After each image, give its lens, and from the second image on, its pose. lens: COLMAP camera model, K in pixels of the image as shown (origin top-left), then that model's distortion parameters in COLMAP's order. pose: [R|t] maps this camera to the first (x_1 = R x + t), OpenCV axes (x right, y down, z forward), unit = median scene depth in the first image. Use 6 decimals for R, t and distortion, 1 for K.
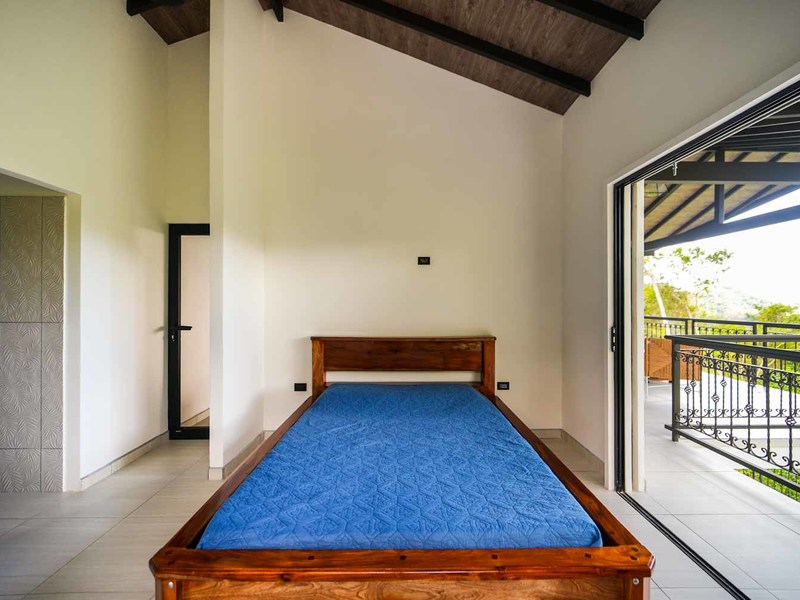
lens RADIAL K [[366.3, 0, 400.0], [0, 366.3, 299.2], [0, 0, 1]] dist [0.001504, -0.001621]
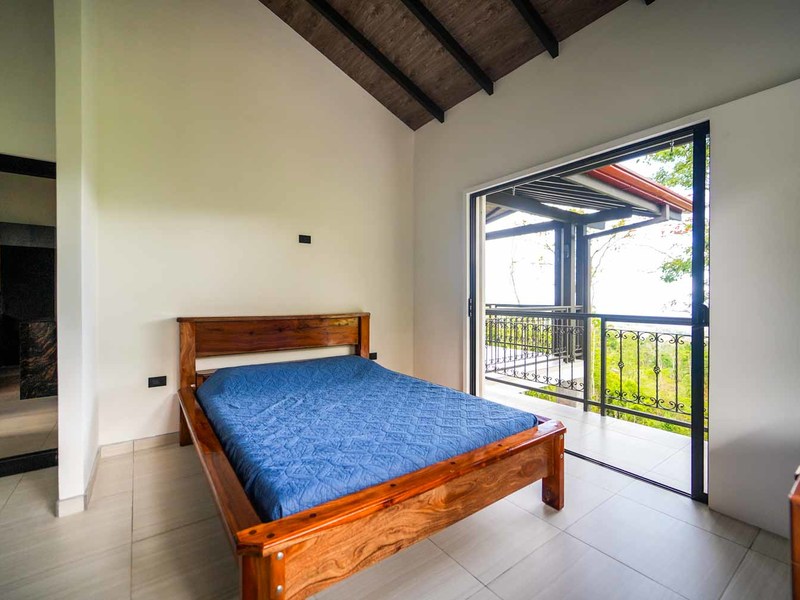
lens RADIAL K [[366.3, 0, 403.7], [0, 366.3, 296.8], [0, 0, 1]] dist [0.001504, -0.001621]
pose [[0.804593, 0.002380, 0.593822, -0.377958], [-0.004867, 0.999985, 0.002586, 0.059379], [-0.593807, -0.004971, 0.804592, 0.042527]]
